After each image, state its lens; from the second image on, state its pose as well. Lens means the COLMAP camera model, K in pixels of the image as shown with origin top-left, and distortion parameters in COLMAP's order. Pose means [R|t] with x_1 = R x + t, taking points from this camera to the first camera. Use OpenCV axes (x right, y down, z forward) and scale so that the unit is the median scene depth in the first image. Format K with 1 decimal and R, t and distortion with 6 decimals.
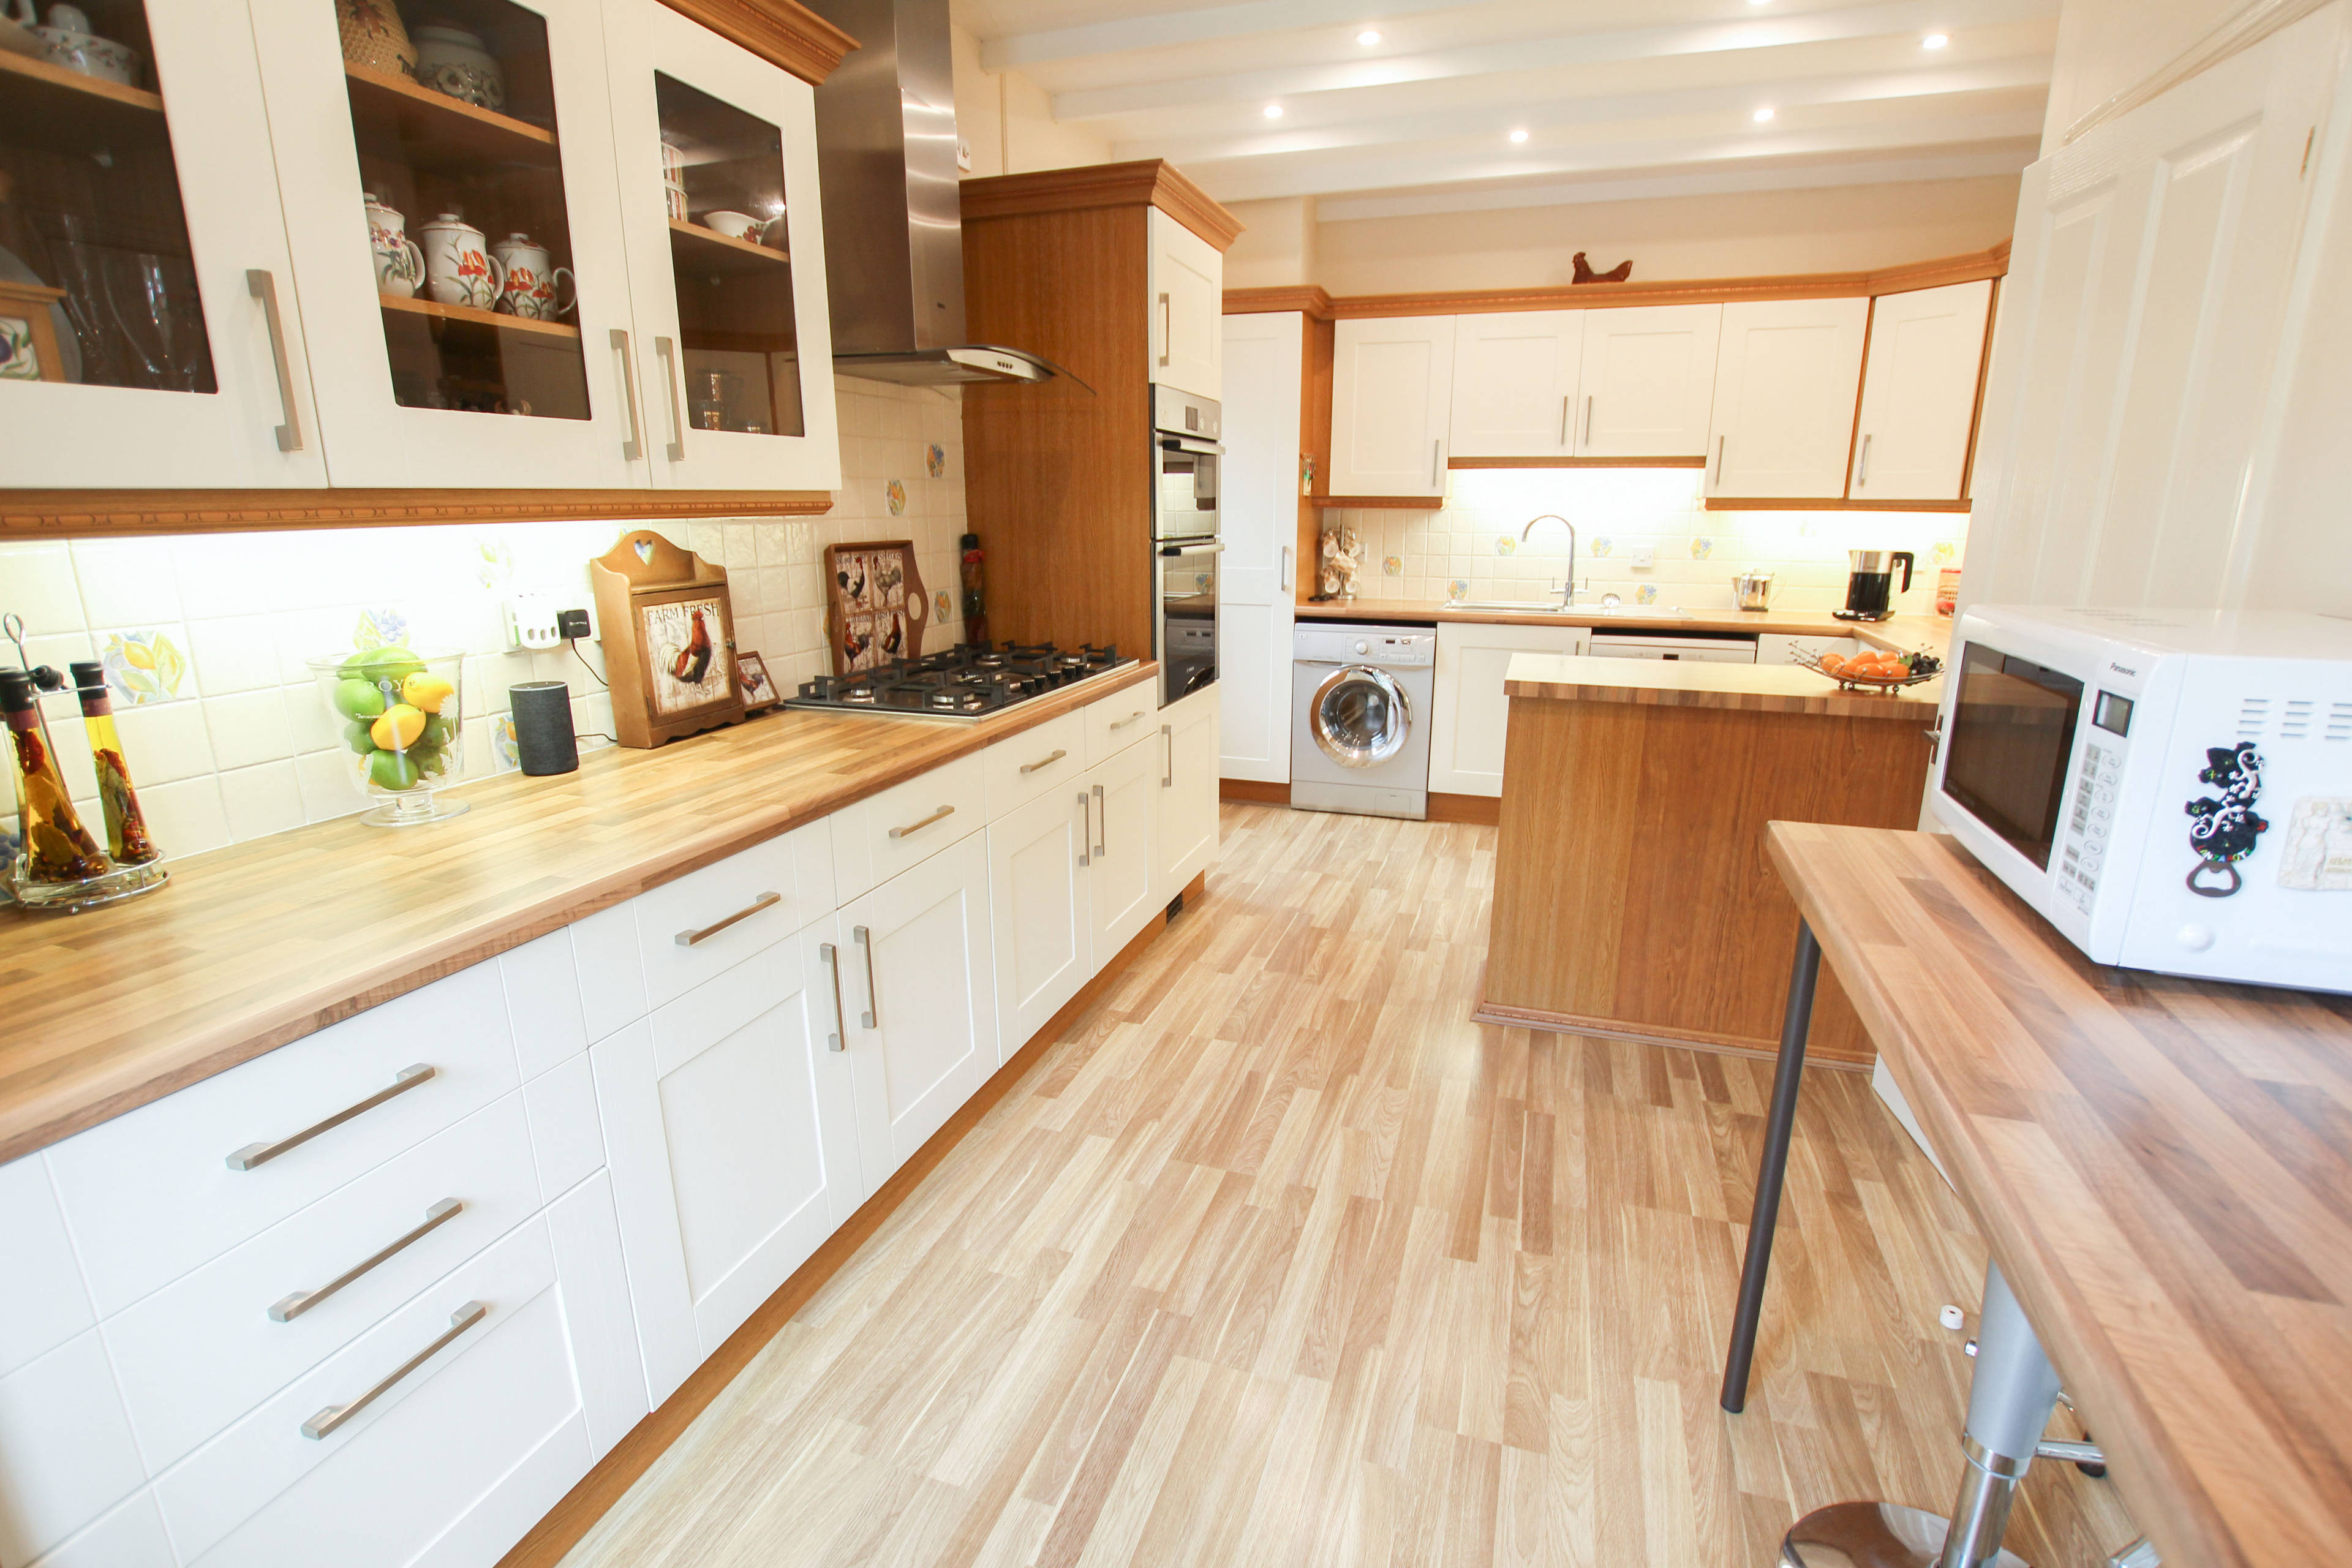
lens RADIAL K [[1096.5, 0, 1184.9], [0, 1096.5, 790.9], [0, 0, 1]] dist [-0.031891, 0.004563]
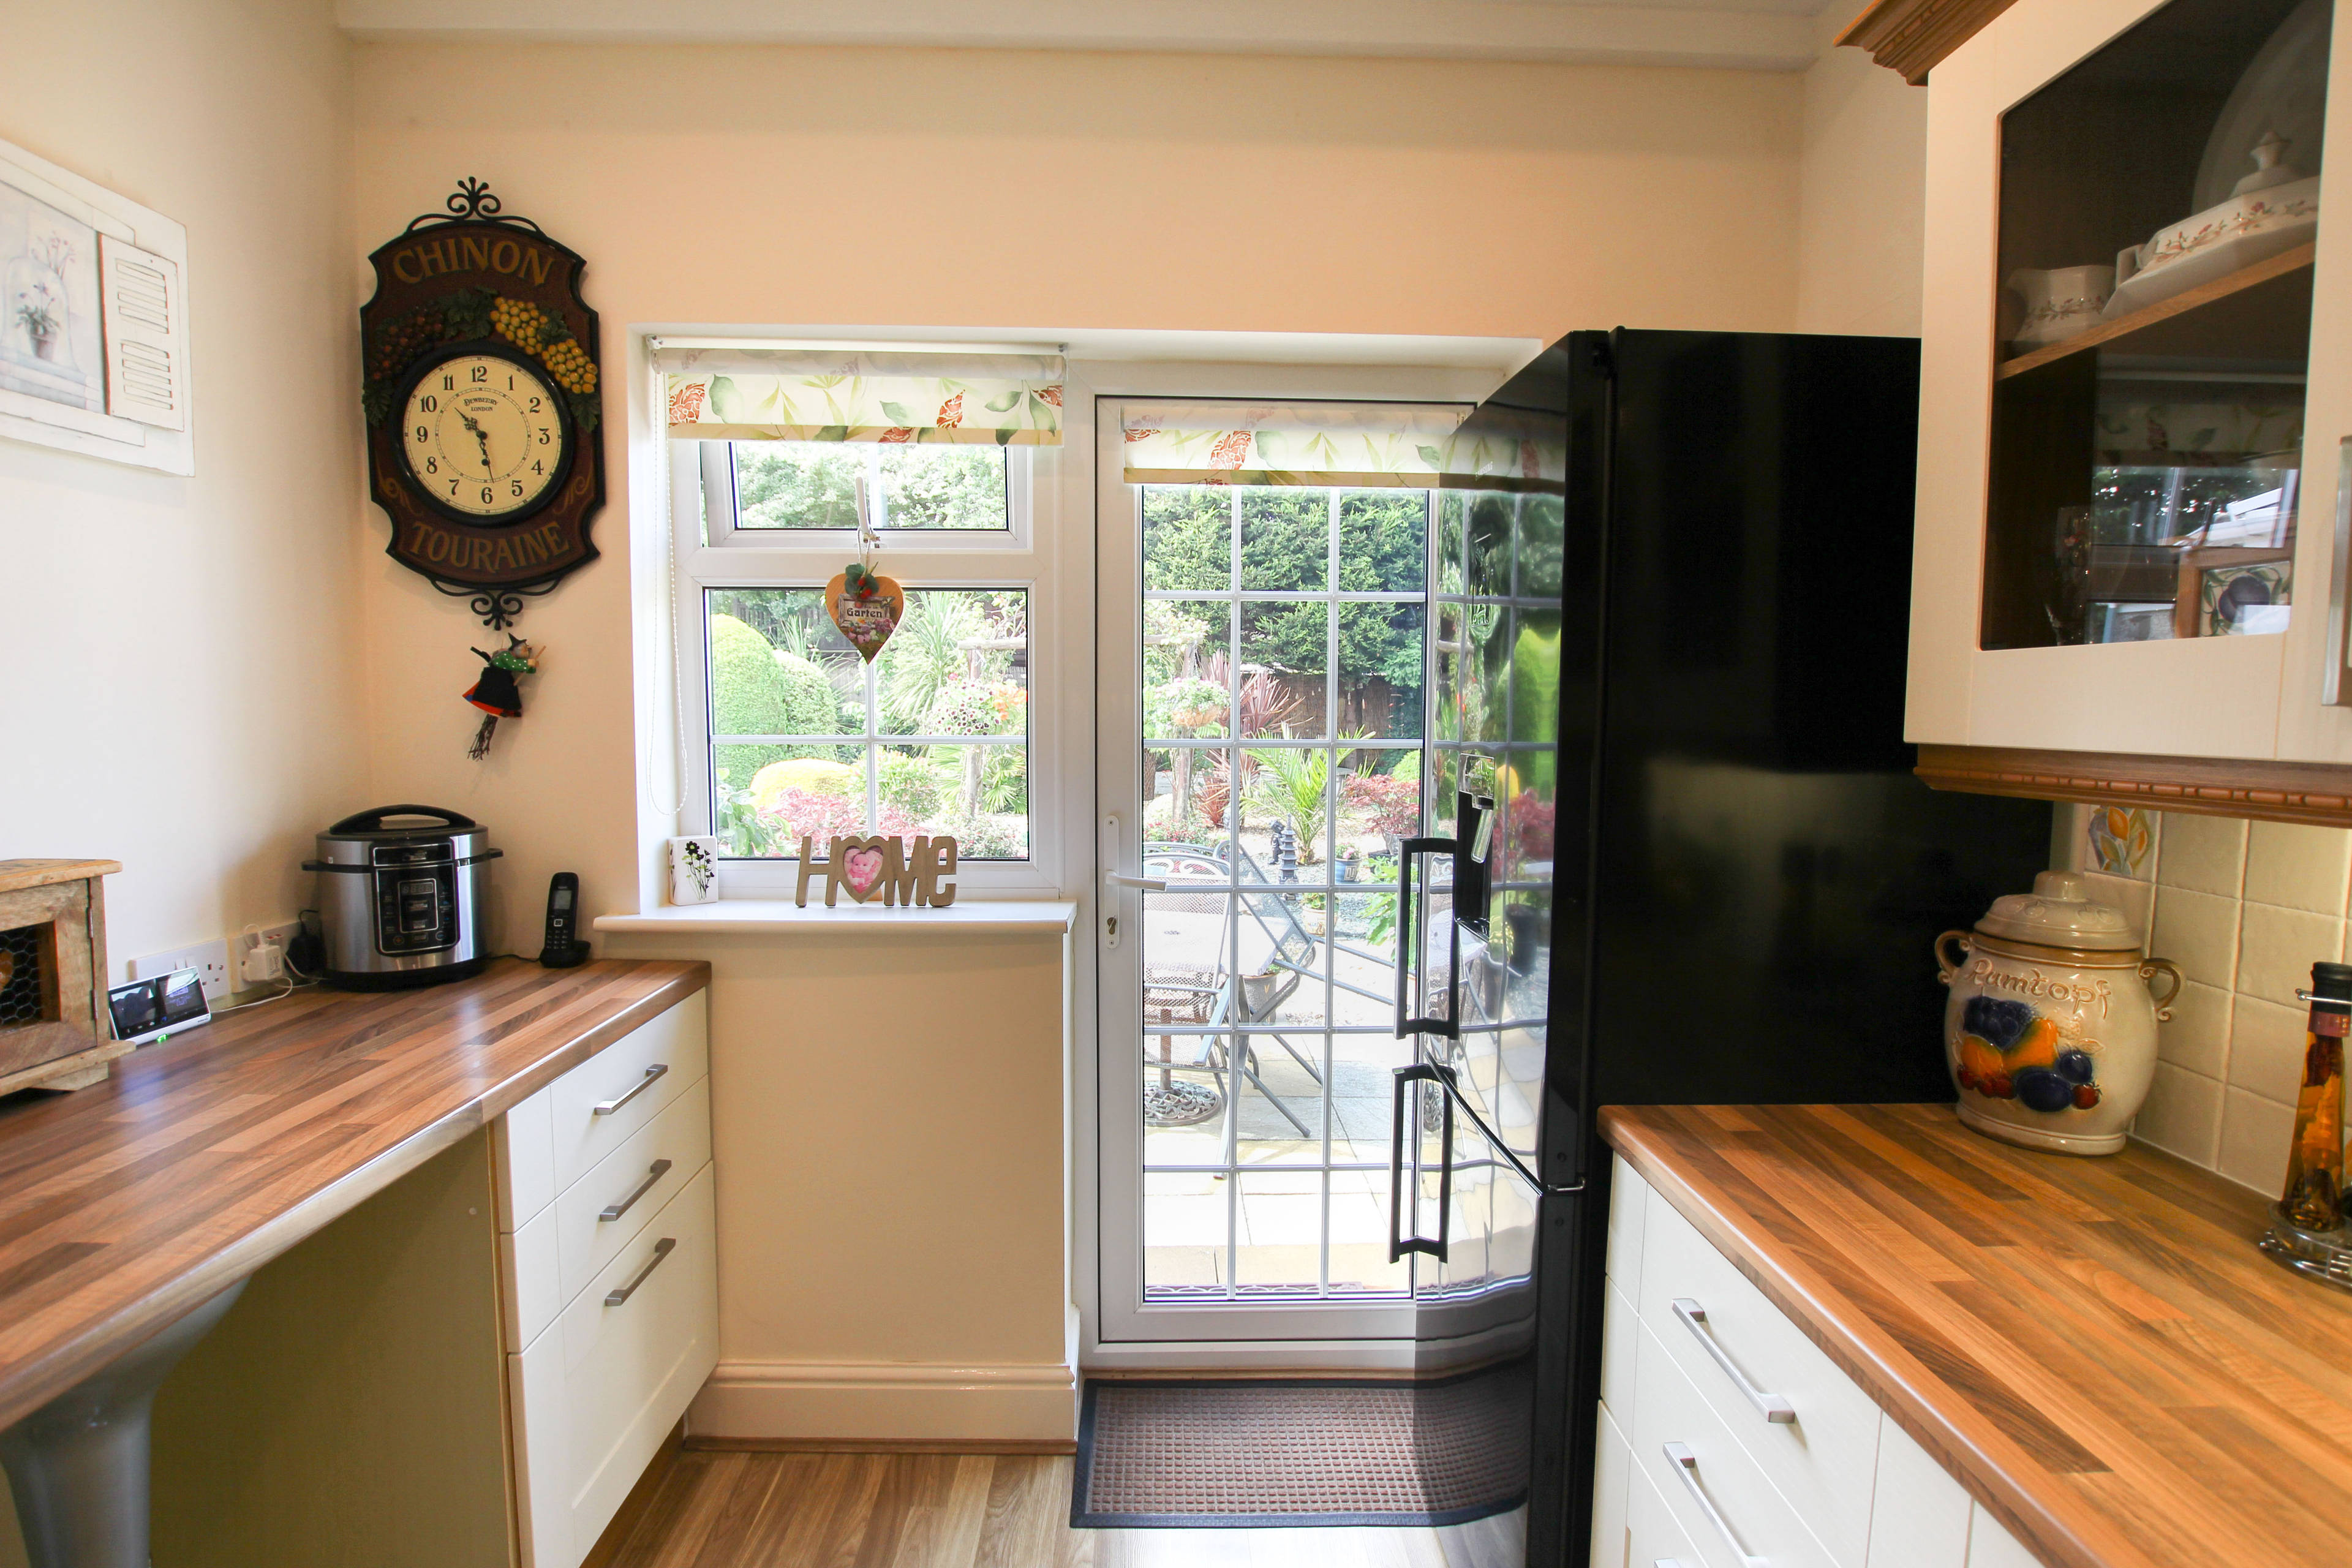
lens RADIAL K [[1084.7, 0, 1182.3], [0, 1084.7, 793.7], [0, 0, 1]] dist [-0.032210, 0.004584]
pose [[-0.938292, 0.020129, -0.345257, 0.007518], [-0.096339, 0.943577, 0.316829, -0.163915], [0.332154, 0.330540, -0.883412, 0.548932]]
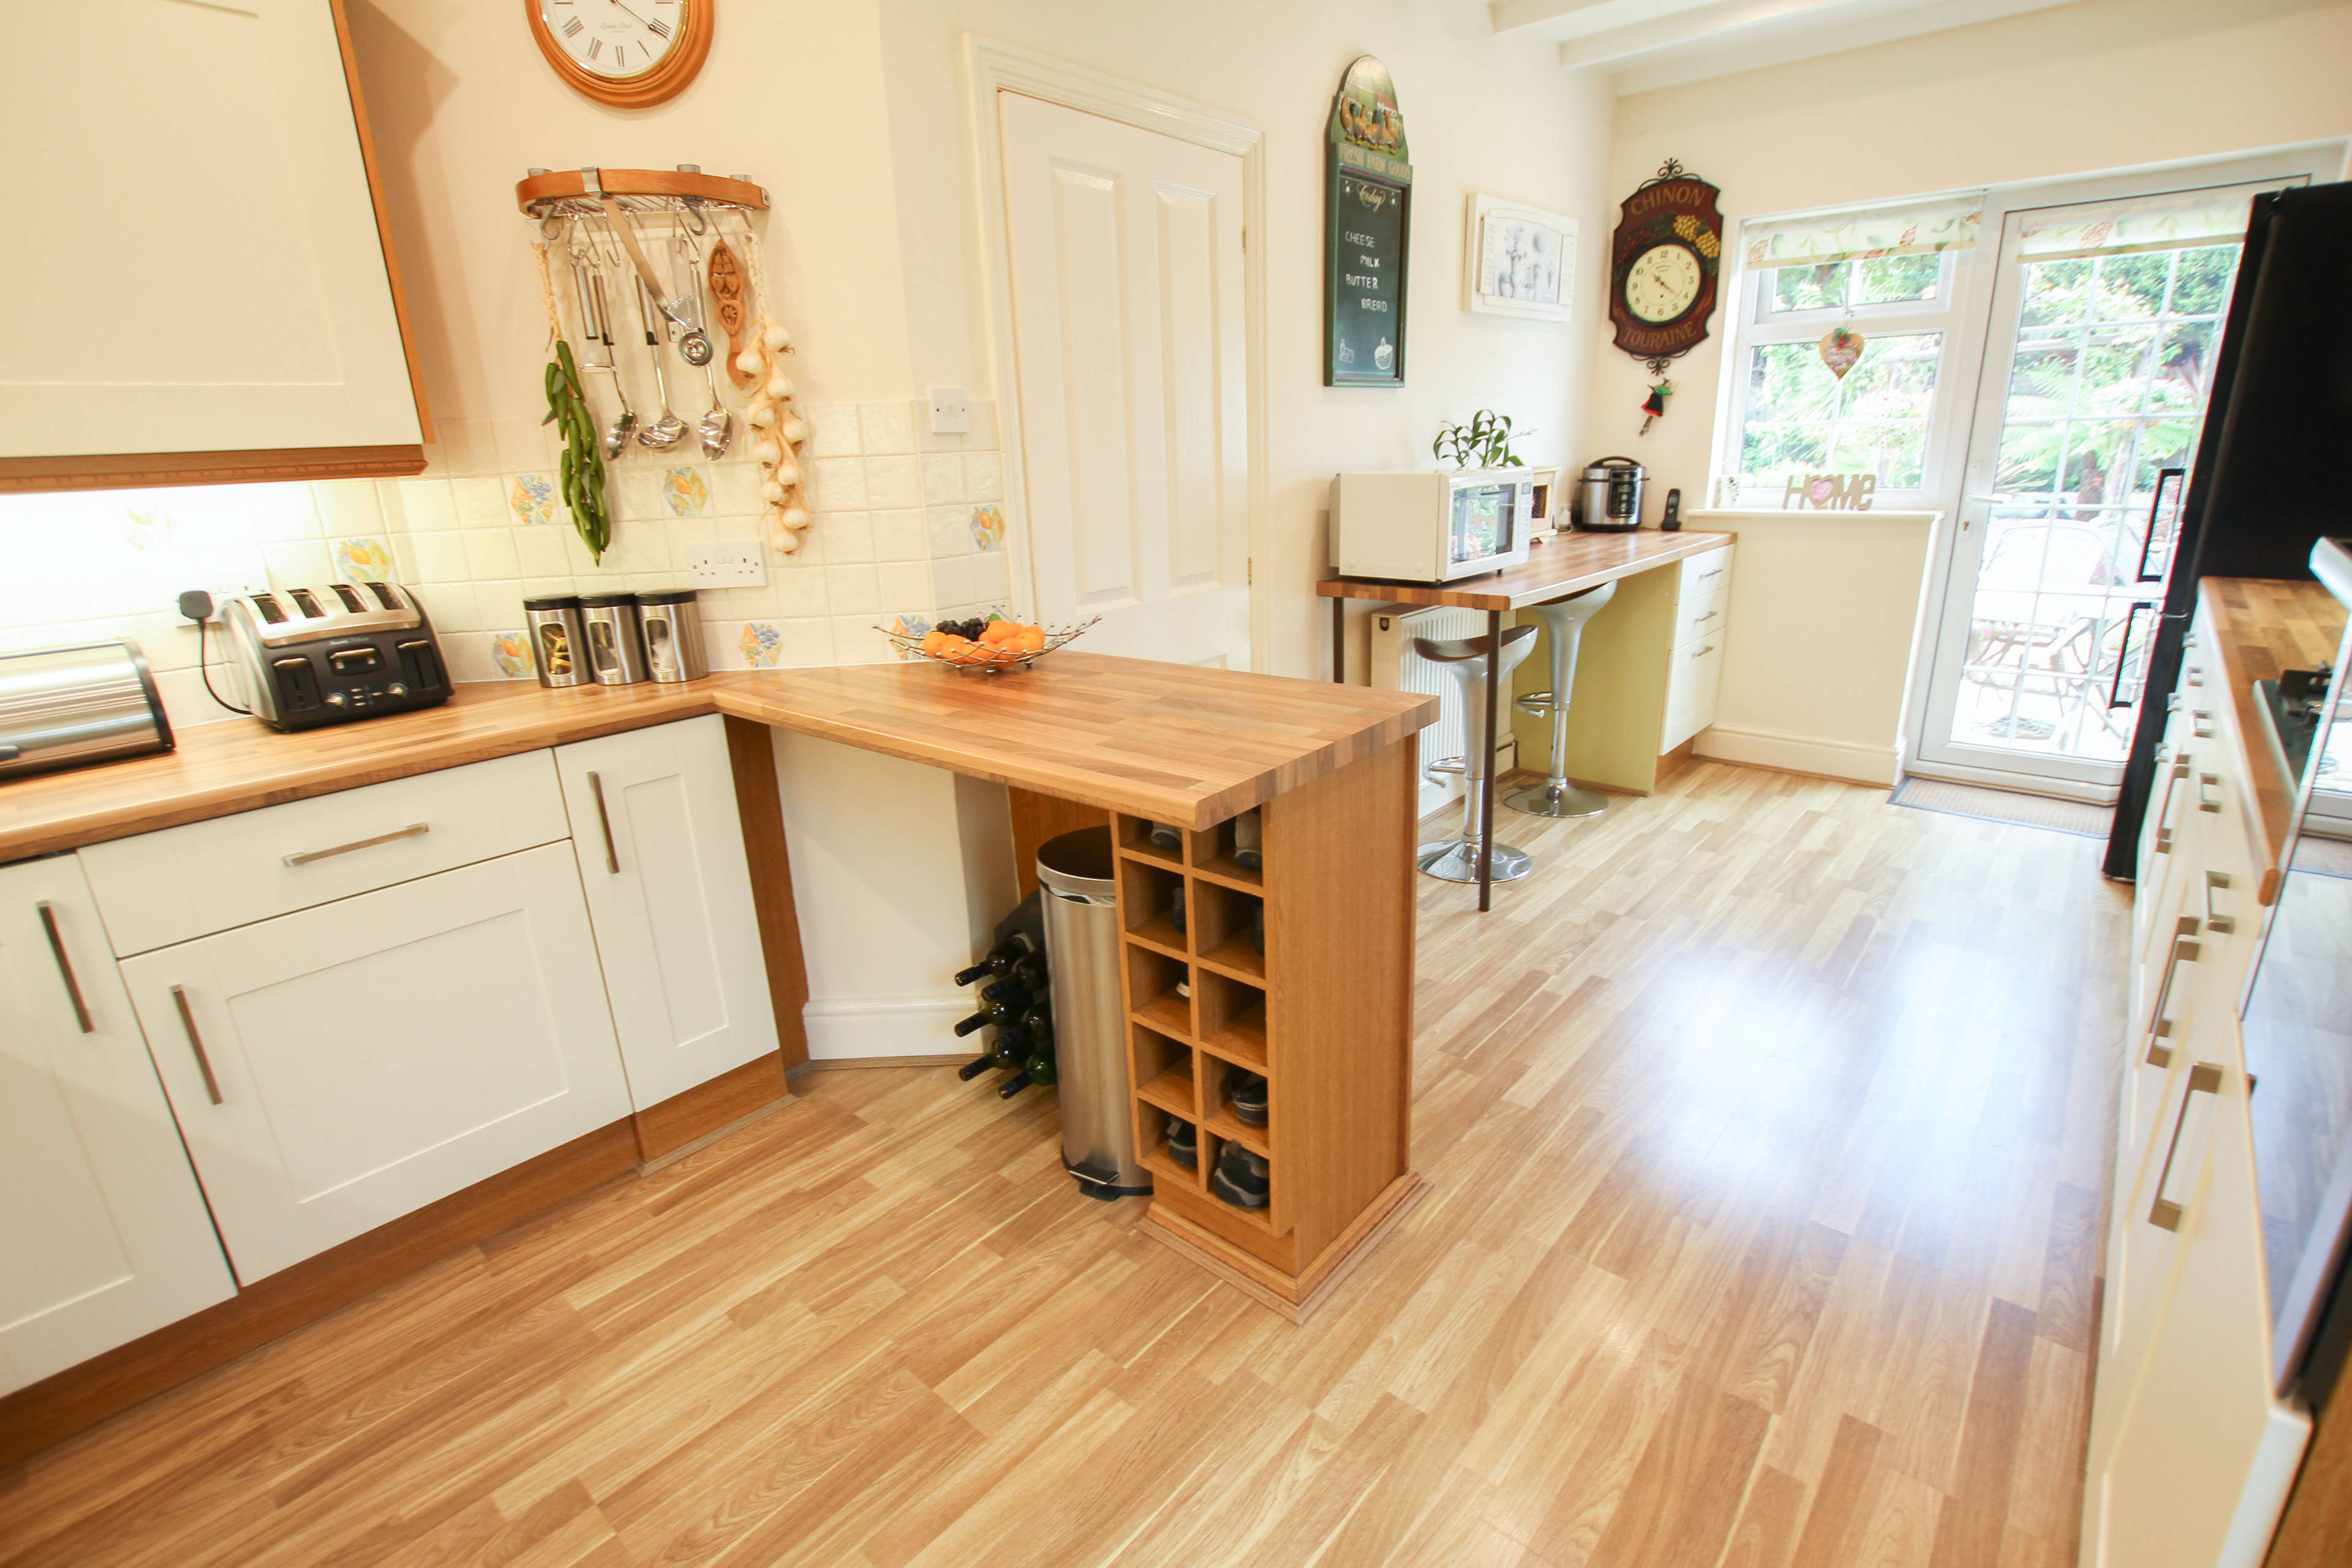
lens RADIAL K [[1084.7, 0, 1182.3], [0, 1084.7, 793.7], [0, 0, 1]] dist [-0.032210, 0.004584]
pose [[-0.924120, -0.086614, 0.372155, 0.177121], [0.130092, 0.844463, 0.519575, -0.373254], [-0.359274, 0.528564, -0.769118, 1.456028]]
